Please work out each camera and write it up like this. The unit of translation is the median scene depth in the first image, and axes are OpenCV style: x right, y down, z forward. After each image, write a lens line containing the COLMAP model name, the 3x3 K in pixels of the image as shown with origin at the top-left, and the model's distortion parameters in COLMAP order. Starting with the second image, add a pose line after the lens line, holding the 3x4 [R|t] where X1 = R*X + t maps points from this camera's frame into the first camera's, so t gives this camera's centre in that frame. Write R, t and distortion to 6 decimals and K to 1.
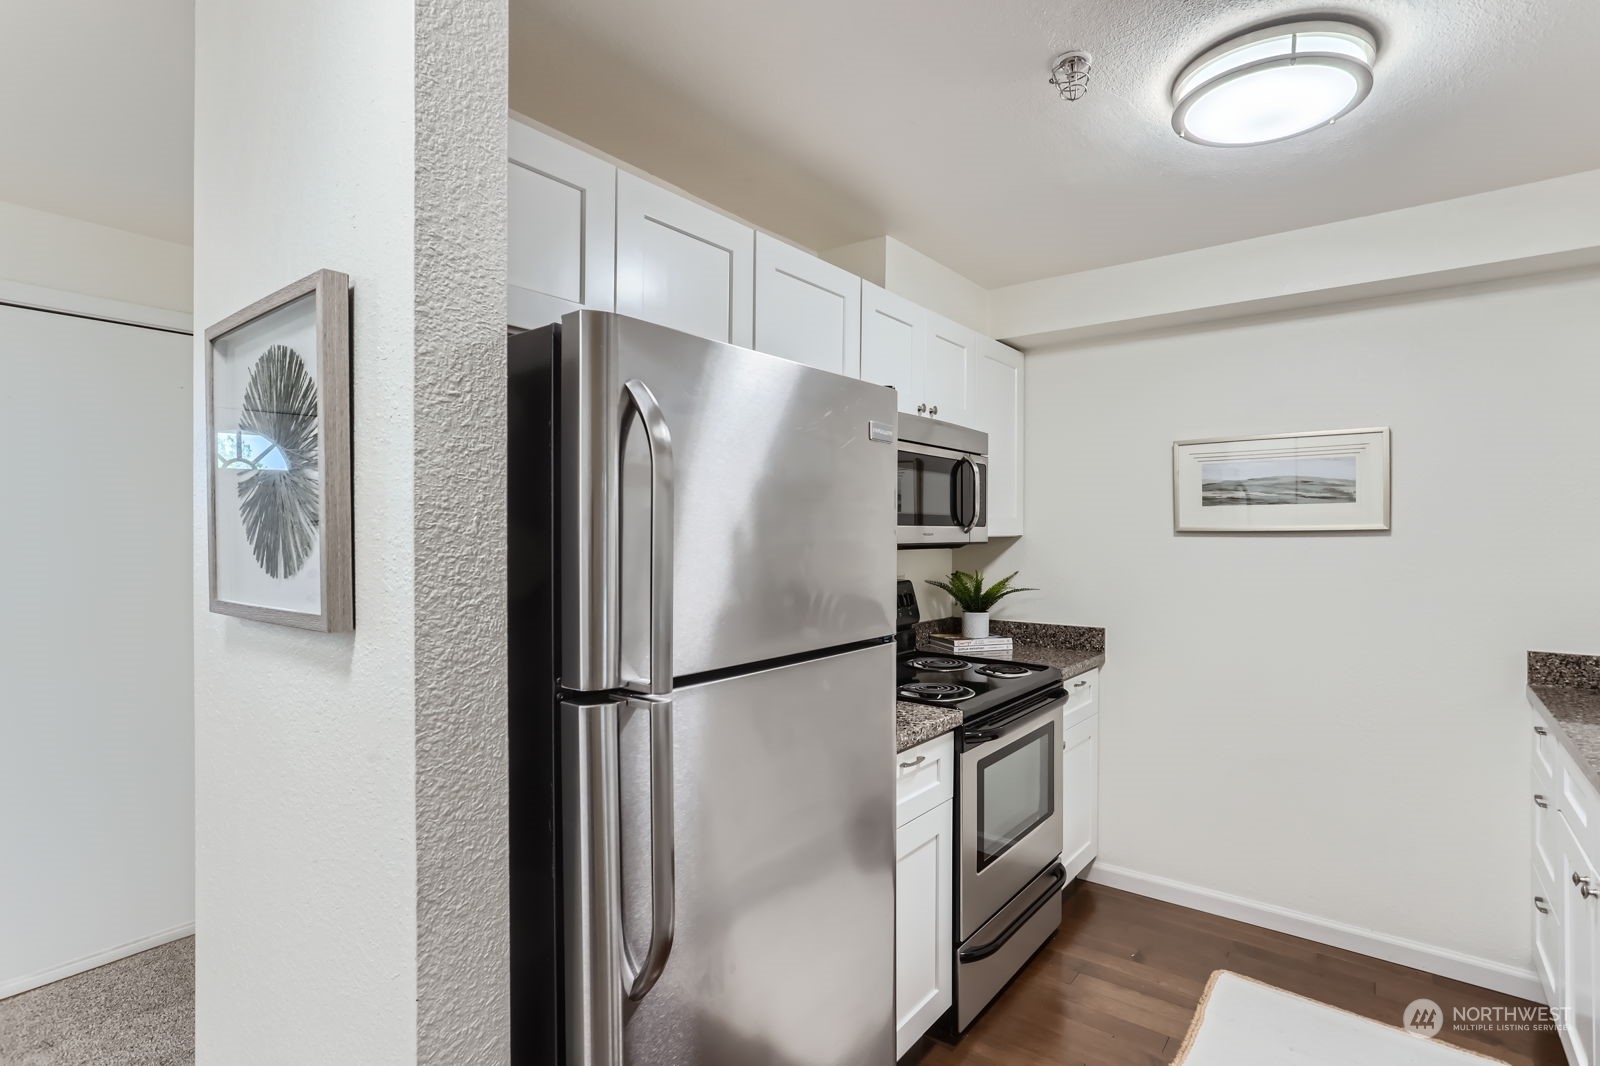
lens RADIAL K [[784.8, 0, 795.7], [0, 784.8, 536.6], [0, 0, 1]] dist [-0.042890, 0.025840]
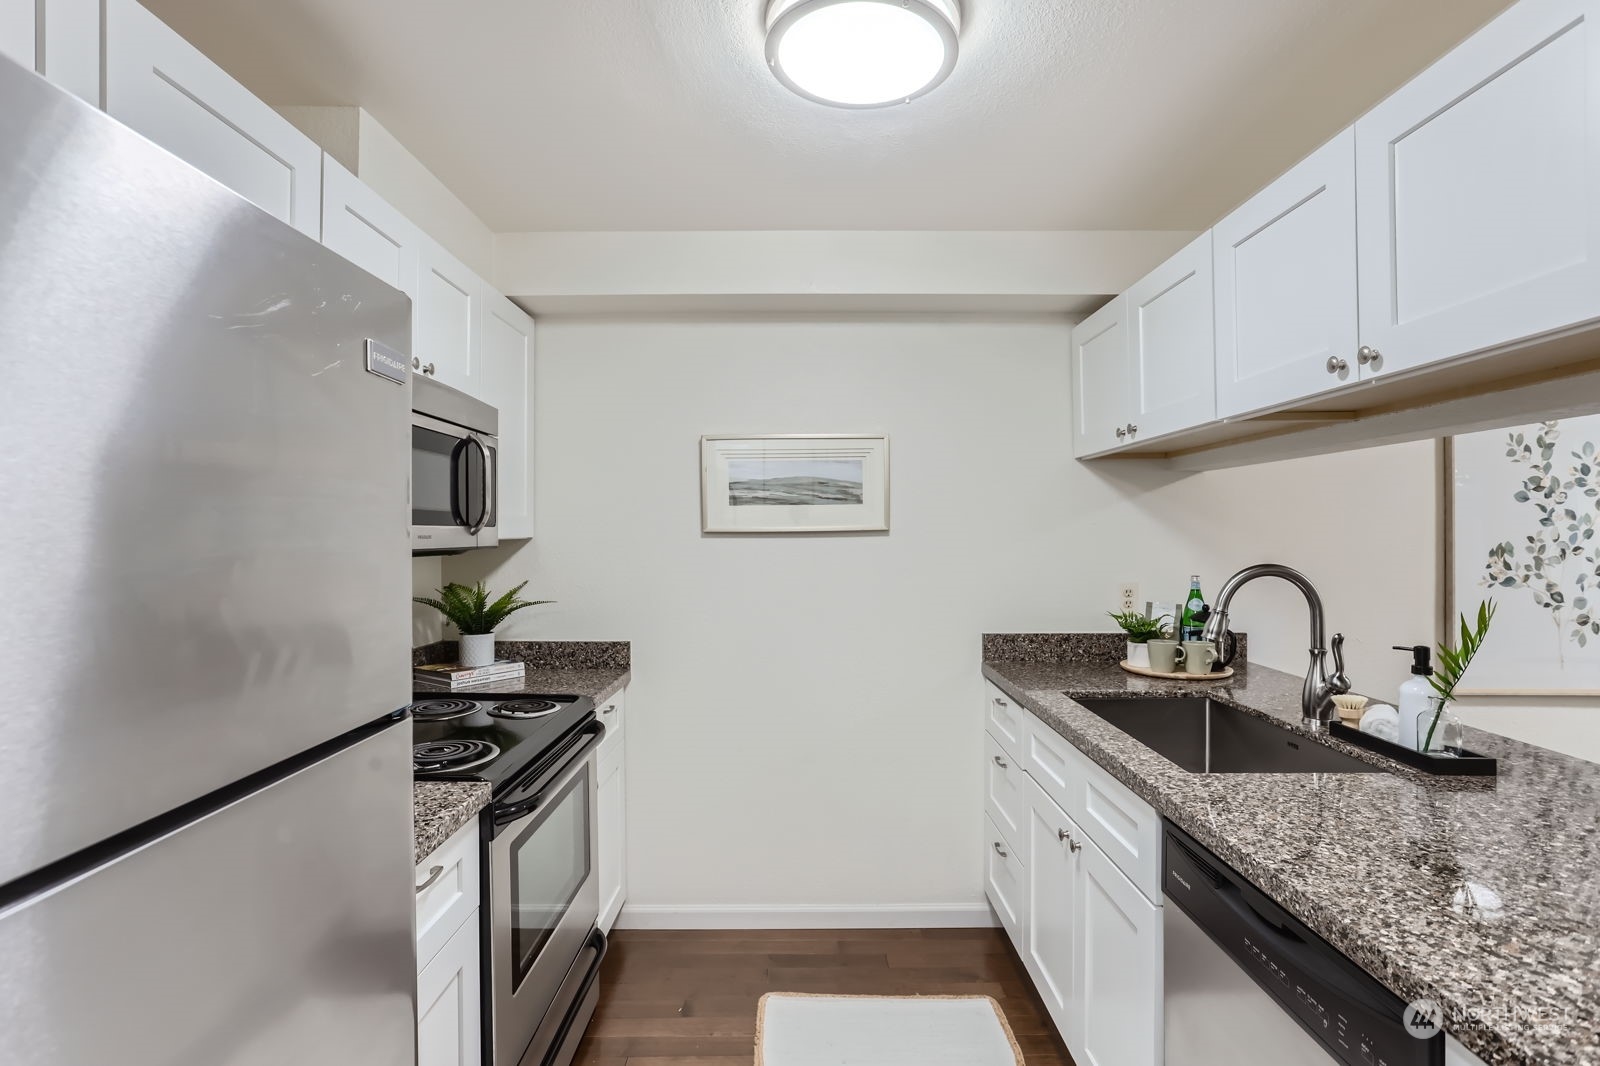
lens RADIAL K [[784.8, 0, 795.7], [0, 784.8, 536.6], [0, 0, 1]] dist [-0.042890, 0.025840]
pose [[0.788536, -0.006292, 0.614956, -0.003085], [0.007648, 0.999971, 0.000425, -0.001030], [-0.614941, 0.004368, 0.788561, 0.207821]]
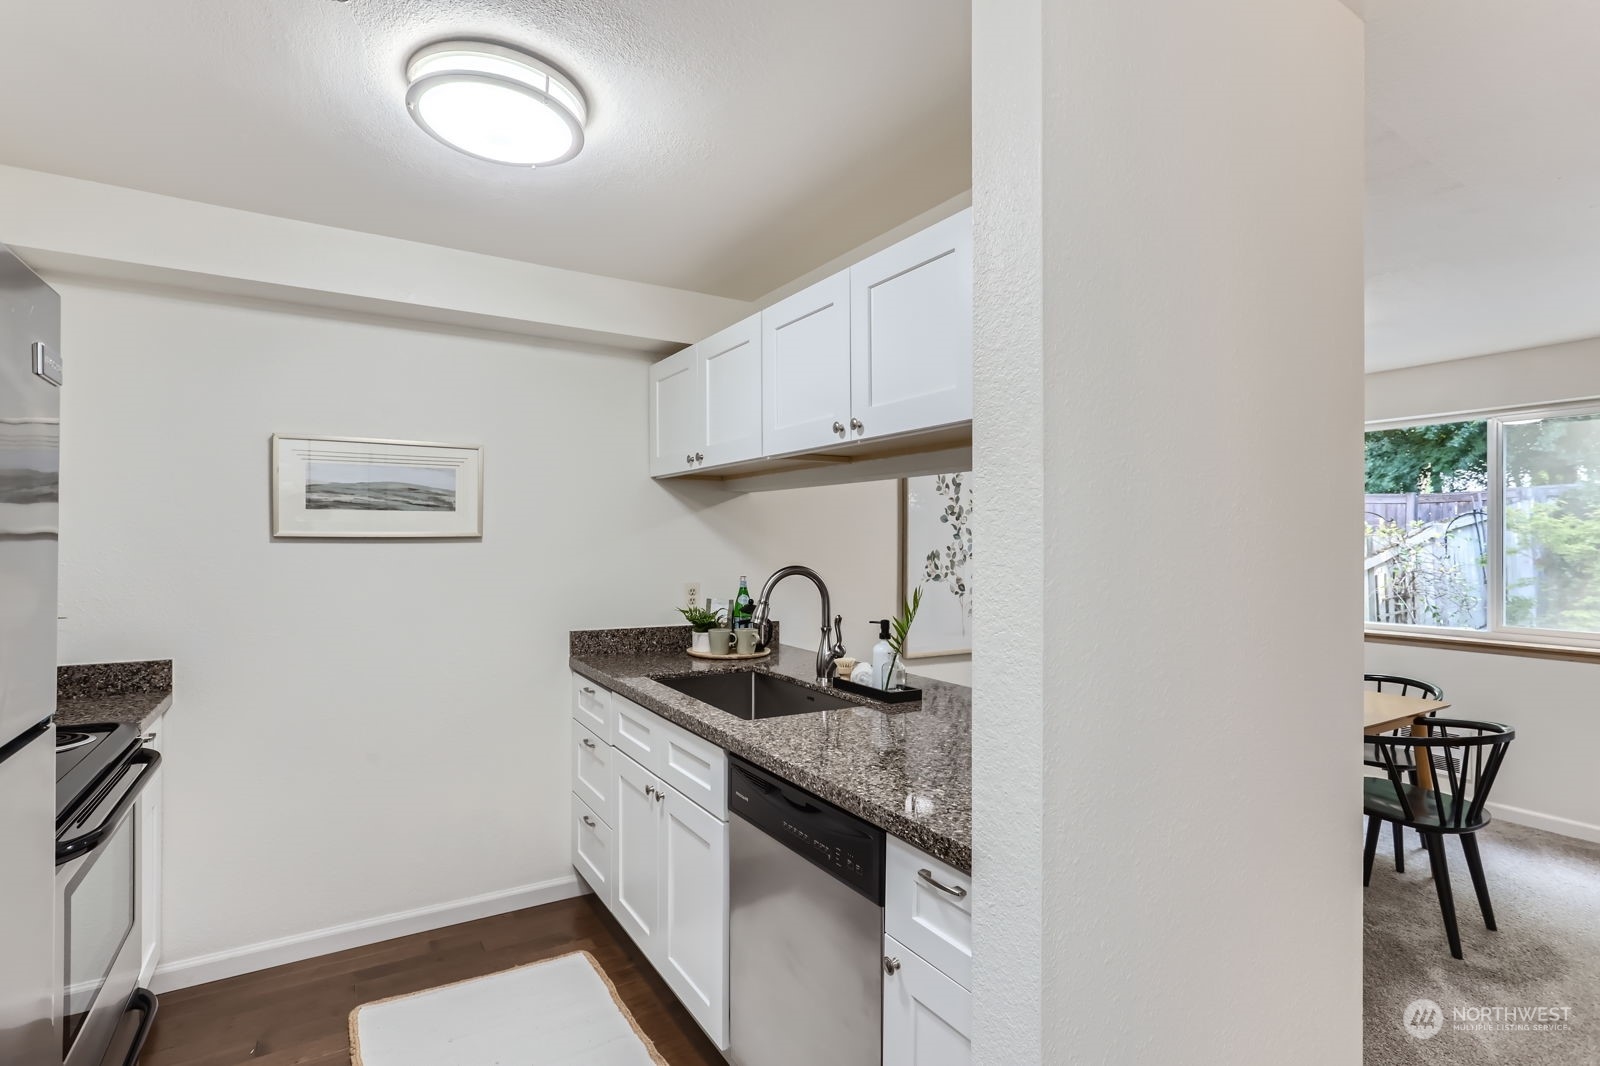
lens RADIAL K [[784.8, 0, 795.7], [0, 784.8, 536.6], [0, 0, 1]] dist [-0.042890, 0.025840]
pose [[0.346884, 0.006317, 0.937887, -0.132023], [-0.000832, 0.999979, -0.006427, -0.002074], [-0.937908, 0.001449, 0.346882, 0.165795]]
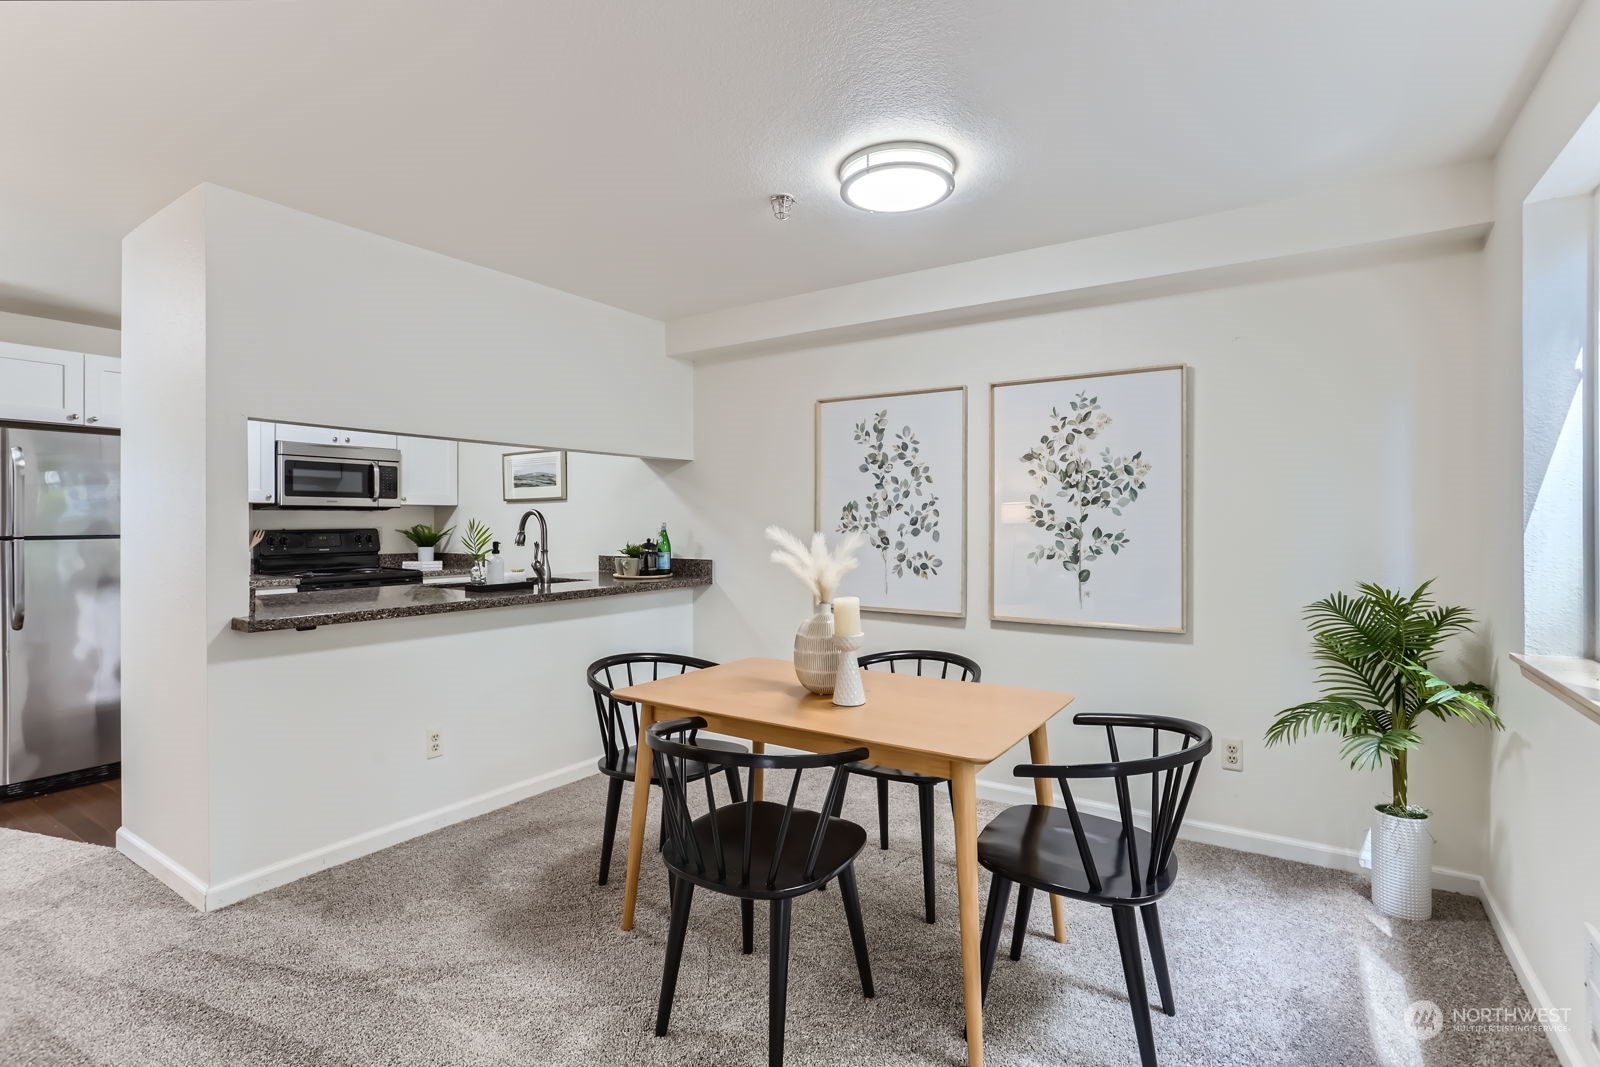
lens RADIAL K [[784.8, 0, 795.7], [0, 784.8, 537.1], [0, 0, 1]] dist [-0.042890, 0.025840]
pose [[0.998238, -0.002243, 0.059290, 1.185489], [0.001506, 0.999921, 0.012483, 0.063344], [-0.059313, -0.012372, 0.998163, -1.034731]]
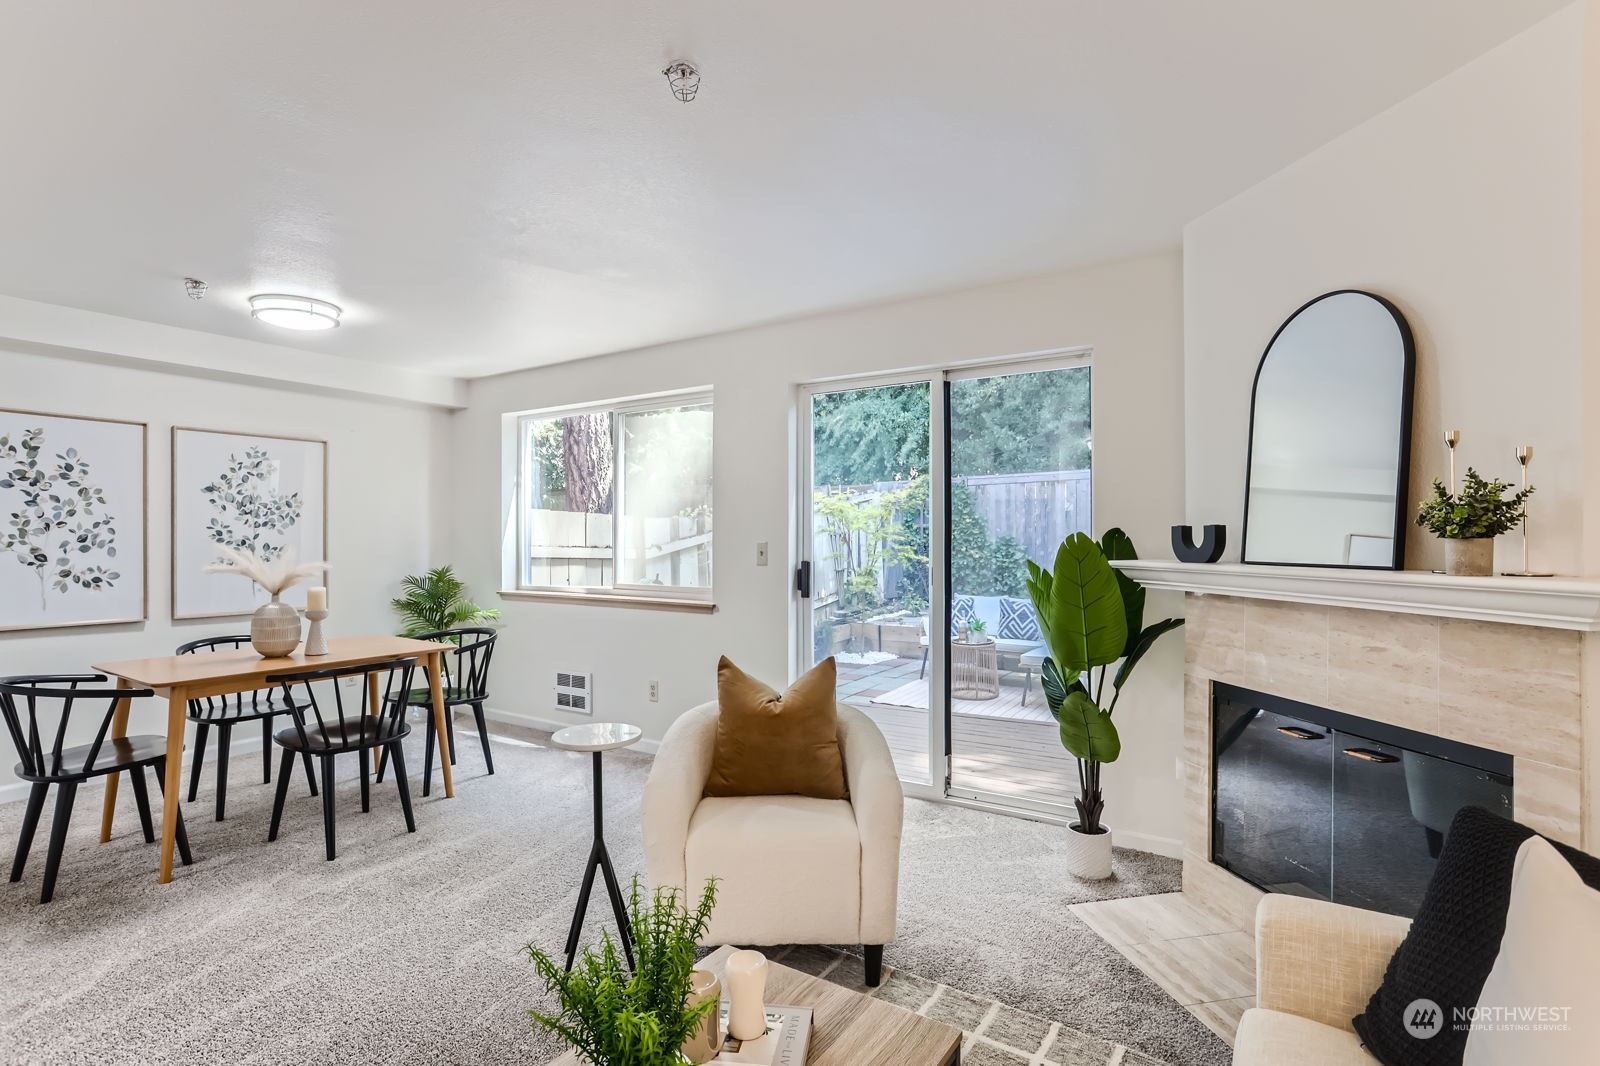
lens RADIAL K [[791.2, 0, 797.8], [0, 791.2, 535.1], [0, 0, 1]] dist [-0.032577, 0.020338]
pose [[-0.082067, 0.003200, 0.996622, -0.123185], [0.006177, 0.999977, -0.002703, 0.058621], [-0.996608, 0.005934, -0.082085, -0.883873]]
